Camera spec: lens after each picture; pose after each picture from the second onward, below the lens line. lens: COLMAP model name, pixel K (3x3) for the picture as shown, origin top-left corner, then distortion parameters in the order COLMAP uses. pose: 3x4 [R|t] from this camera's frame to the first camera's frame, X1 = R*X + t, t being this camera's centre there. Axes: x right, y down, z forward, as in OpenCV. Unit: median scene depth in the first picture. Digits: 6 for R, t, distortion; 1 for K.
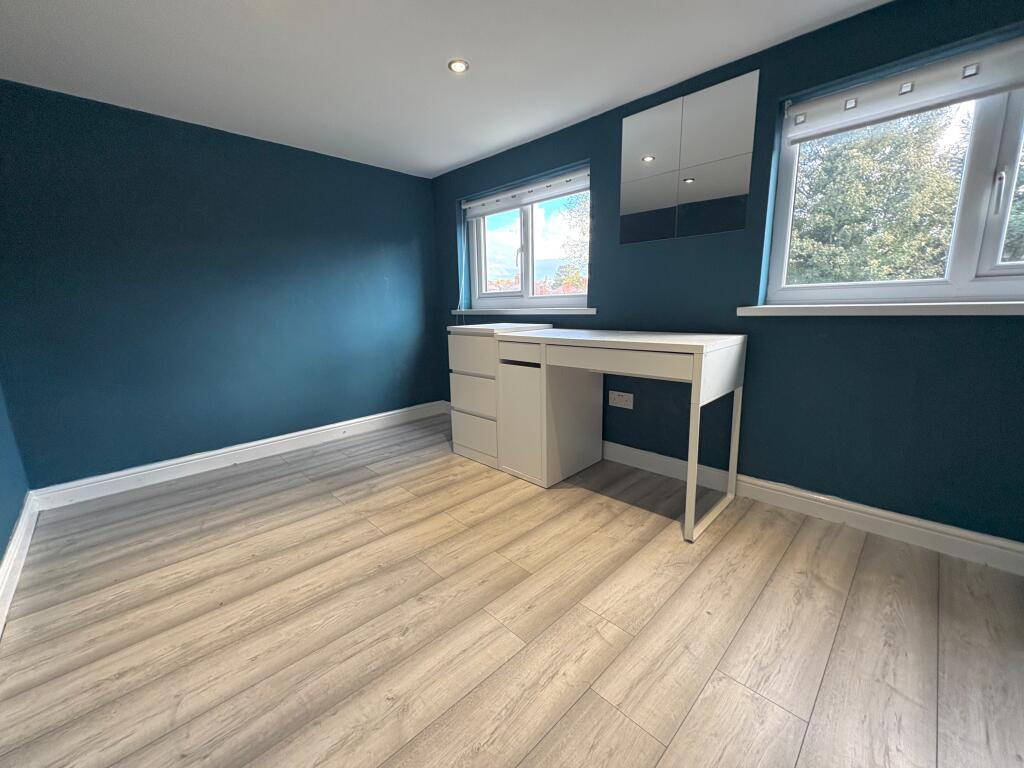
lens RADIAL K [[411.1, 0, 506.2], [0, 411.1, 383.7], [0, 0, 1]] dist [0.001317, -0.000578]
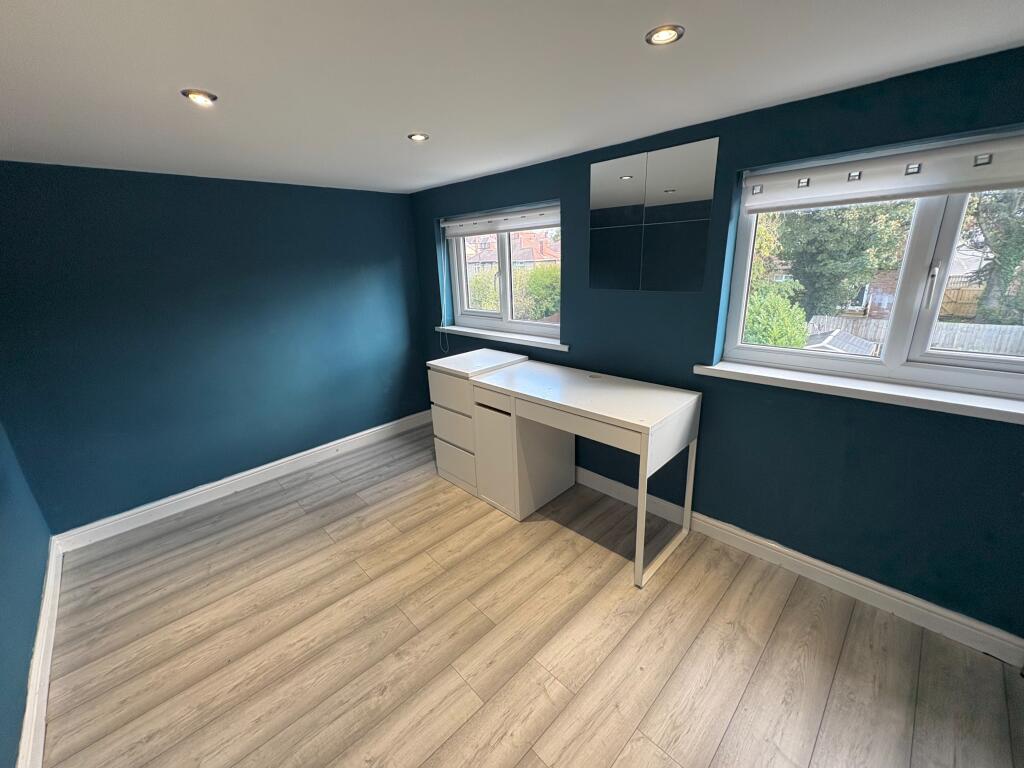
lens RADIAL K [[411.1, 0, 506.0], [0, 411.1, 385.1], [0, 0, 1]] dist [0.001317, -0.000578]
pose [[0.999796, -0.018687, -0.007623, 0.097264], [0.019416, 0.993687, 0.110497, -0.289955], [0.005510, -0.110623, 0.993847, -0.060551]]
